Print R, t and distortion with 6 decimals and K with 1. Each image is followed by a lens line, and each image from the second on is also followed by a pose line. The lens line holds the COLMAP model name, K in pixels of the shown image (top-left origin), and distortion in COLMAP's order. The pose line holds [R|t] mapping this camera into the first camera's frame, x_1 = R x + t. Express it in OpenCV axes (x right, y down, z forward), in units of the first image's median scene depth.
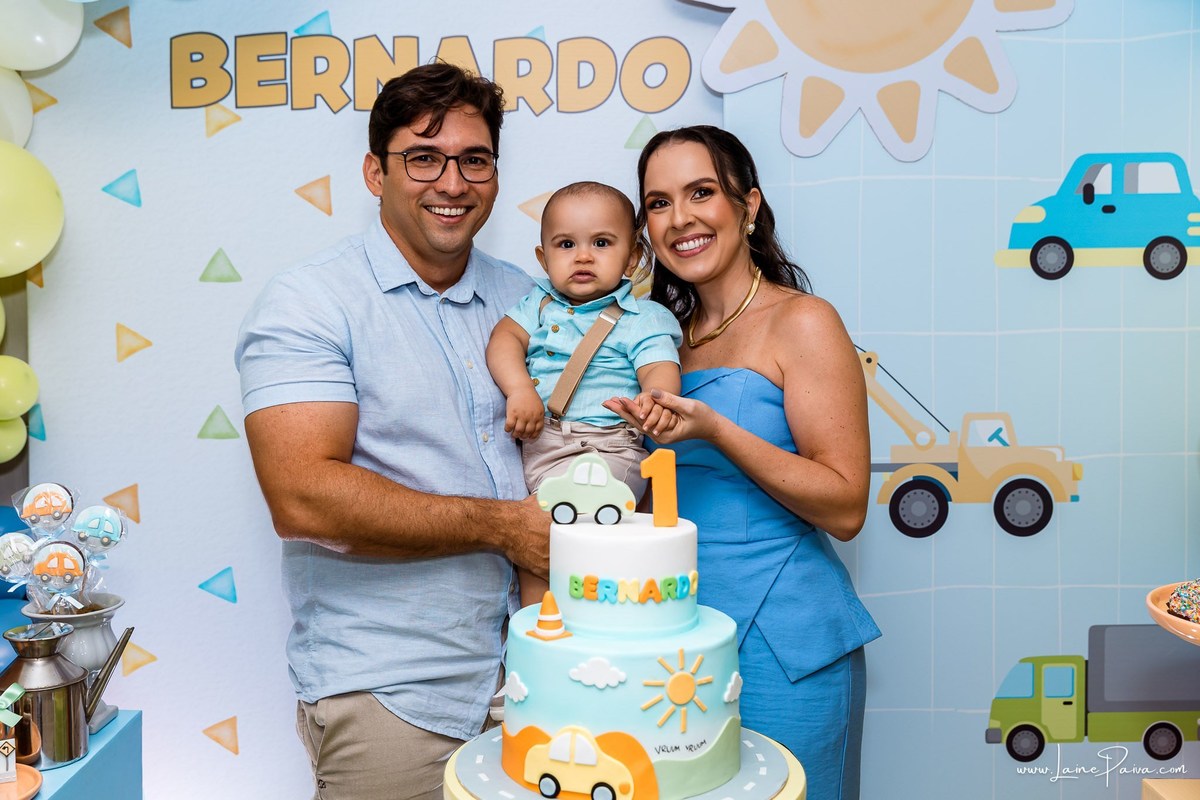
lens RADIAL K [[1231.8, 0, 595.9], [0, 1231.8, 404.7], [0, 0, 1]] dist [0.020967, 0.000000]
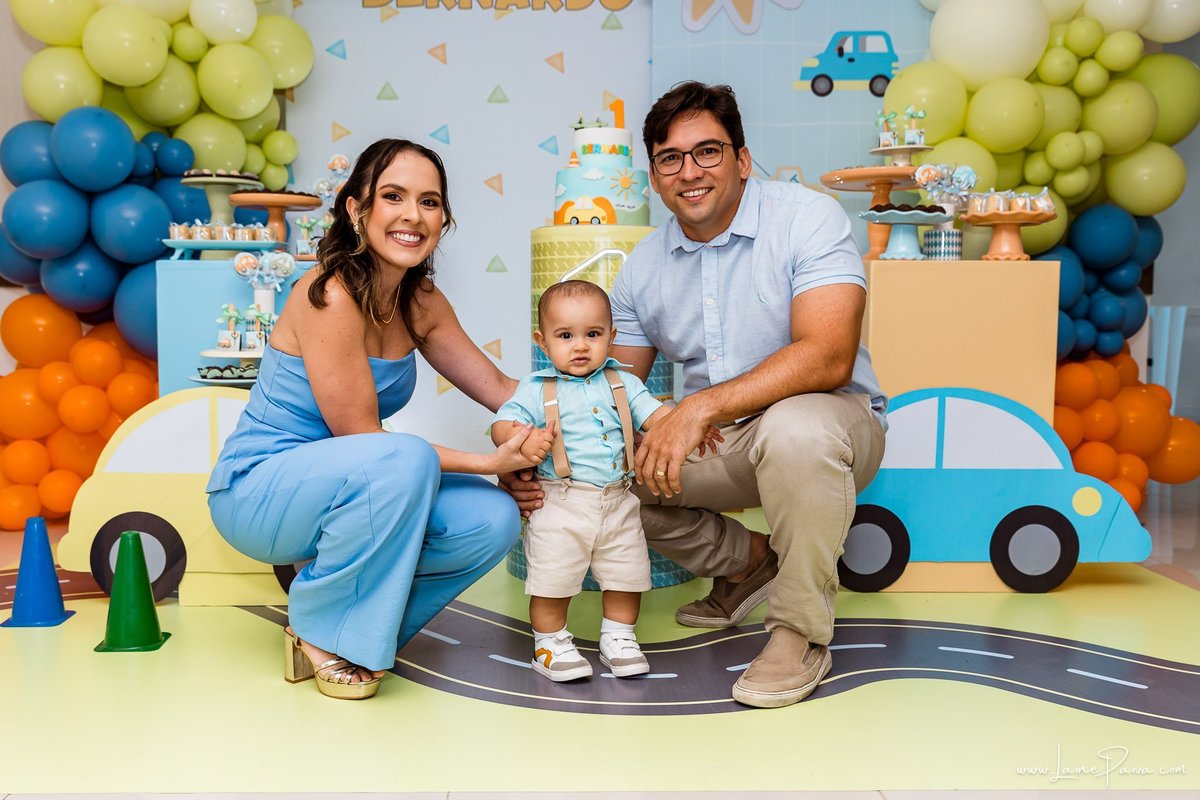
lens RADIAL K [[1085.5, 0, 578.3], [0, 1085.5, 404.2], [0, 0, 1]] dist [-0.002579, 0.002741]
pose [[0.999949, 0.001534, 0.009992, -0.028077], [-0.001621, 0.999960, 0.008793, 0.366088], [-0.009978, -0.008809, 0.999911, -0.697246]]
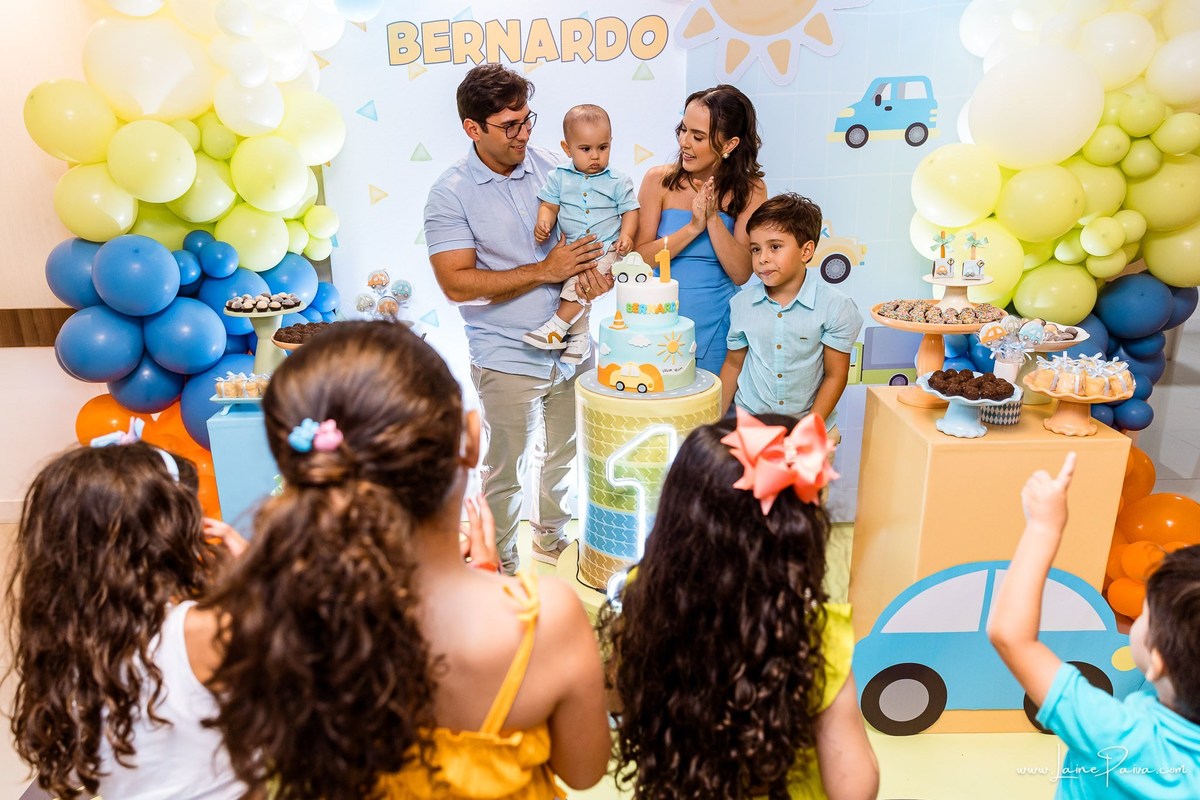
lens RADIAL K [[820.8, 0, 568.2], [0, 820.8, 430.2], [0, 0, 1]] dist [0.005658, 0.002239]
pose [[0.999534, -0.021791, -0.021376, -0.060215], [0.026655, 0.964340, 0.263321, -0.027861], [0.014876, -0.263768, 0.964471, -0.355598]]
